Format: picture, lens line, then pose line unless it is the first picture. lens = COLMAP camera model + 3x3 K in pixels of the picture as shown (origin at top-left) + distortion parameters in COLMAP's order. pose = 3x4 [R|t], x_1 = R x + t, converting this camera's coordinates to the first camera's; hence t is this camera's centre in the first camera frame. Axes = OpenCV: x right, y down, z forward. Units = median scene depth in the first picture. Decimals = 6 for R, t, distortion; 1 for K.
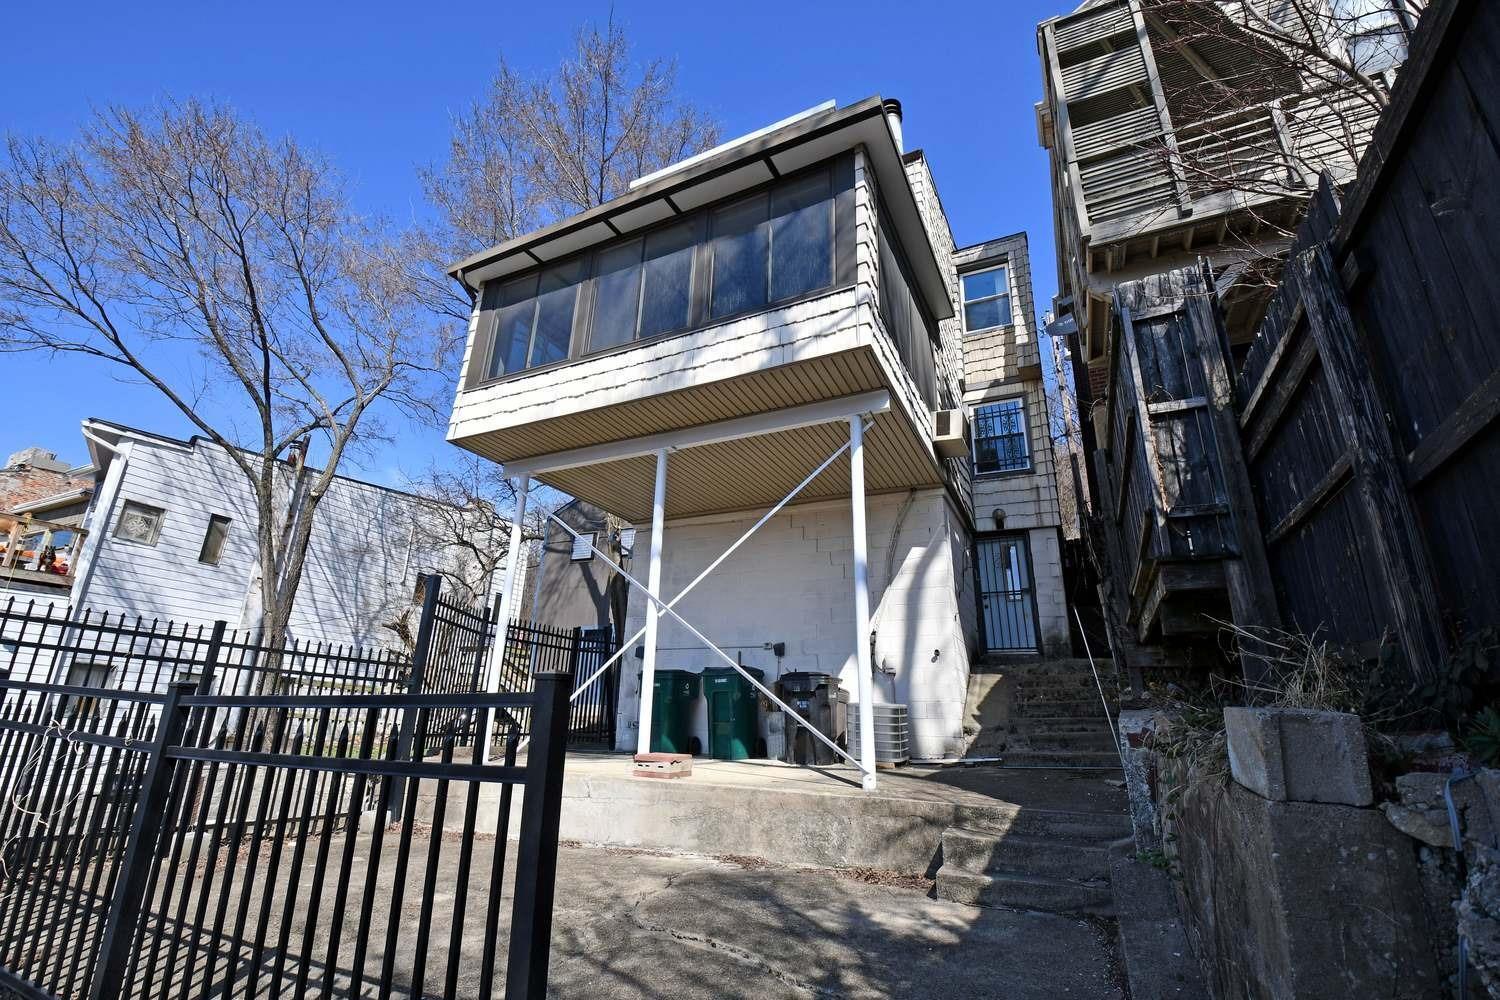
lens RADIAL K [[667.3, 0, 753.9], [0, 667.3, 503.0], [0, 0, 1]] dist [-0.004265, -0.010361]
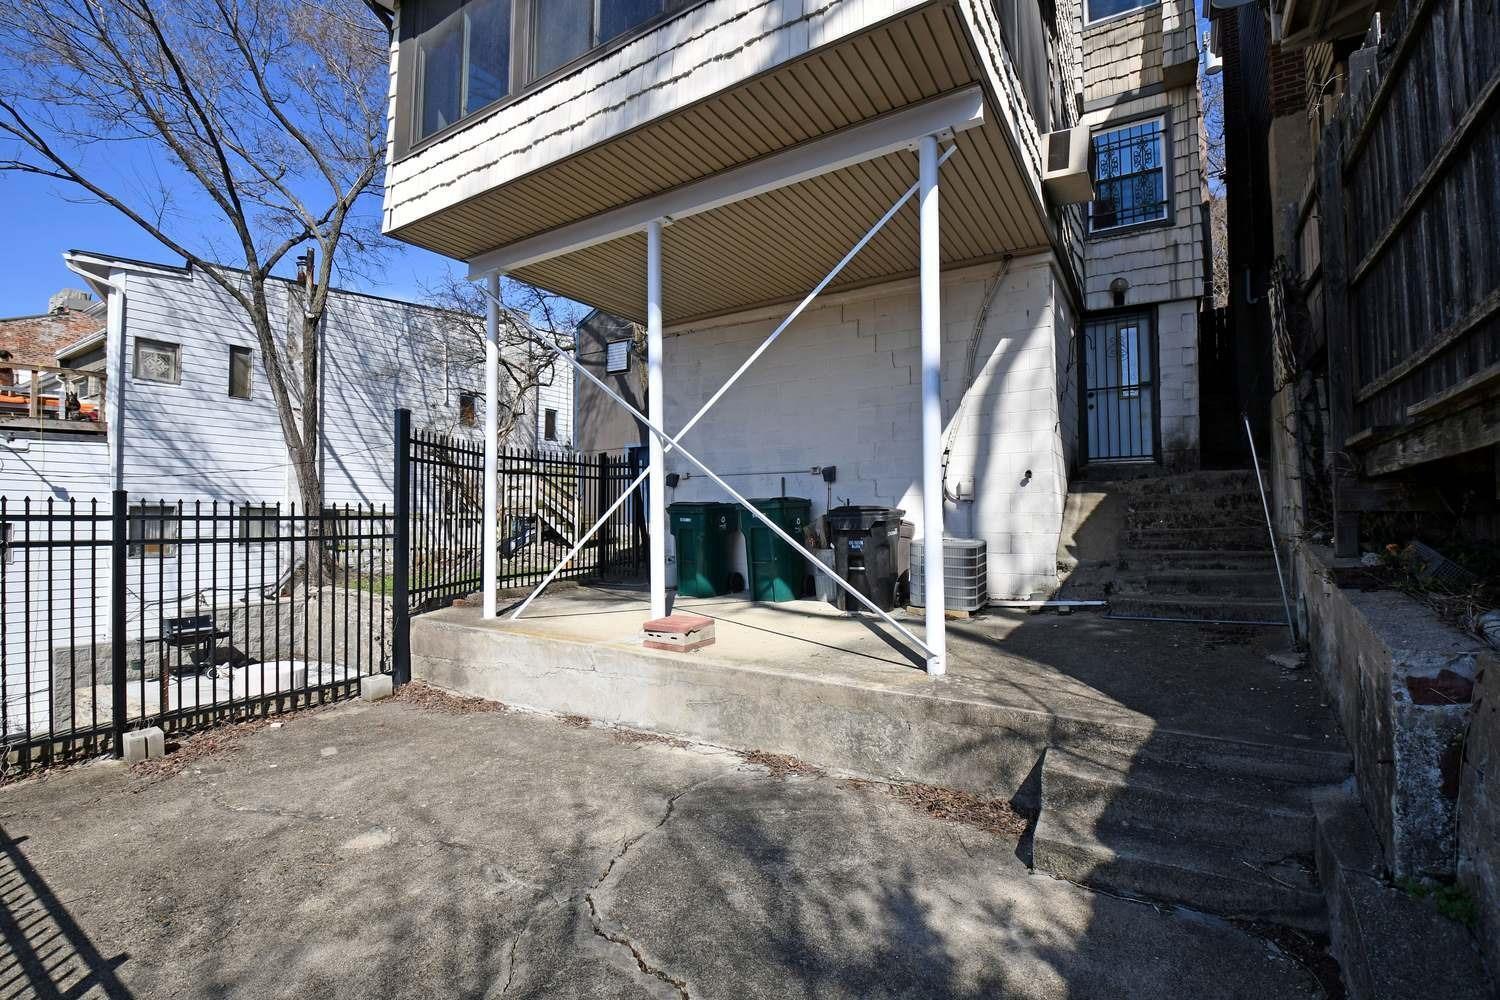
lens RADIAL K [[667.3, 0, 739.9], [0, 667.3, 511.4], [0, 0, 1]] dist [-0.004265, -0.010361]
pose [[0.991707, -0.028397, -0.125346, 0.033007], [0.065666, 0.950330, 0.304238, 0.003733], [0.110480, -0.309946, 0.944313, 0.200803]]
